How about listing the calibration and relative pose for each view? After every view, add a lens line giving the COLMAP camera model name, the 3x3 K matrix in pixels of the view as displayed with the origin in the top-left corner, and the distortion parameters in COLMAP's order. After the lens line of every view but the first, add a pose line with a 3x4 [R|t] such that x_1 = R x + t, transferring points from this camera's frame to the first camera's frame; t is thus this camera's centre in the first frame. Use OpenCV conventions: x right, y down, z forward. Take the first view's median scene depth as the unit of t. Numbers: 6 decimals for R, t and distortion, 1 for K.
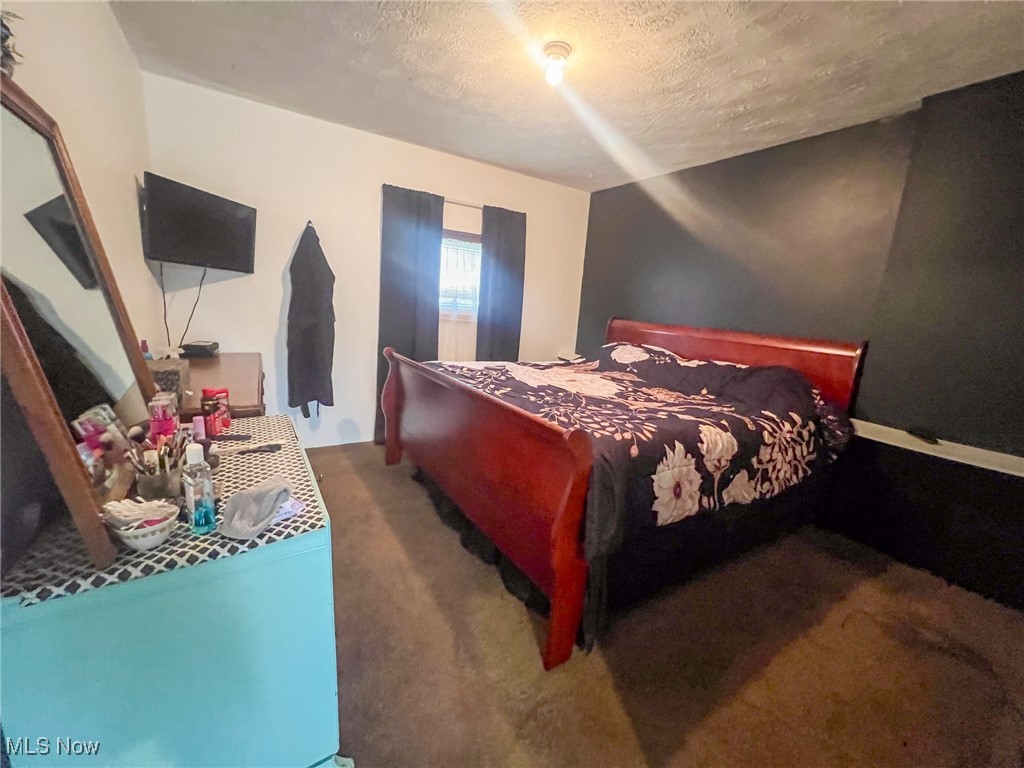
lens RADIAL K [[411.1, 0, 510.1], [0, 411.1, 383.4], [0, 0, 1]] dist [-0.001471, 0.000737]
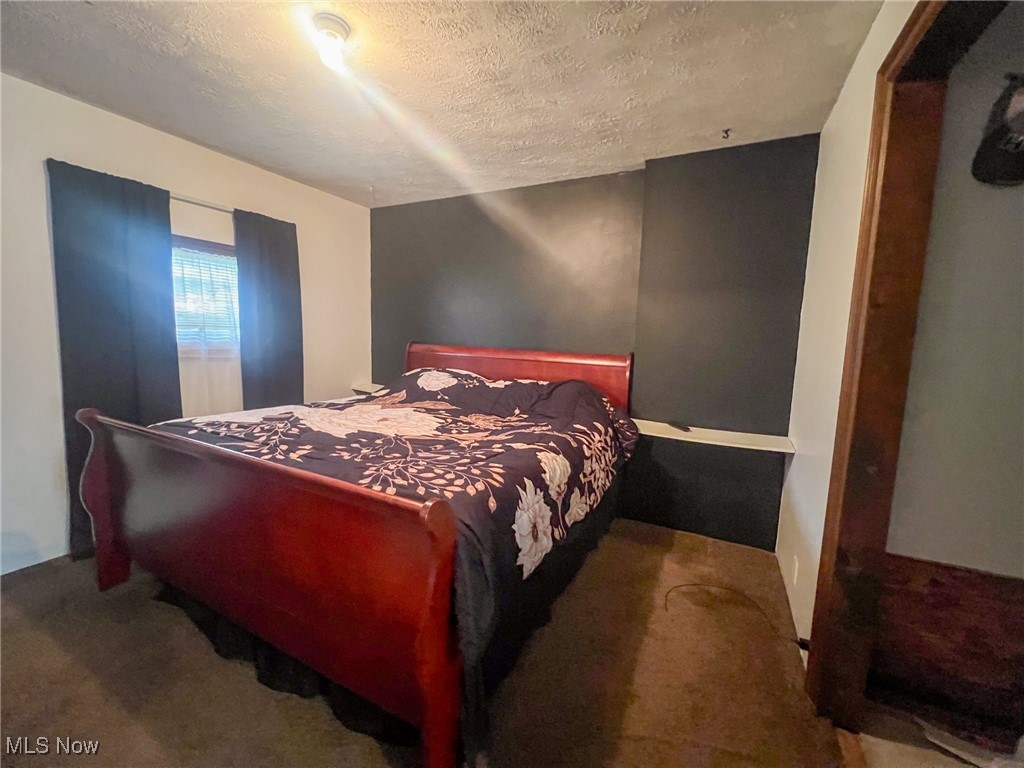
lens RADIAL K [[411.1, 0, 511.4], [0, 411.1, 382.0], [0, 0, 1]] dist [-0.001471, 0.000737]
pose [[0.864929, -0.099158, 0.492001, -0.038775], [0.123591, 0.992182, -0.017306, -0.043848], [-0.486439, 0.075775, 0.870423, 0.139152]]
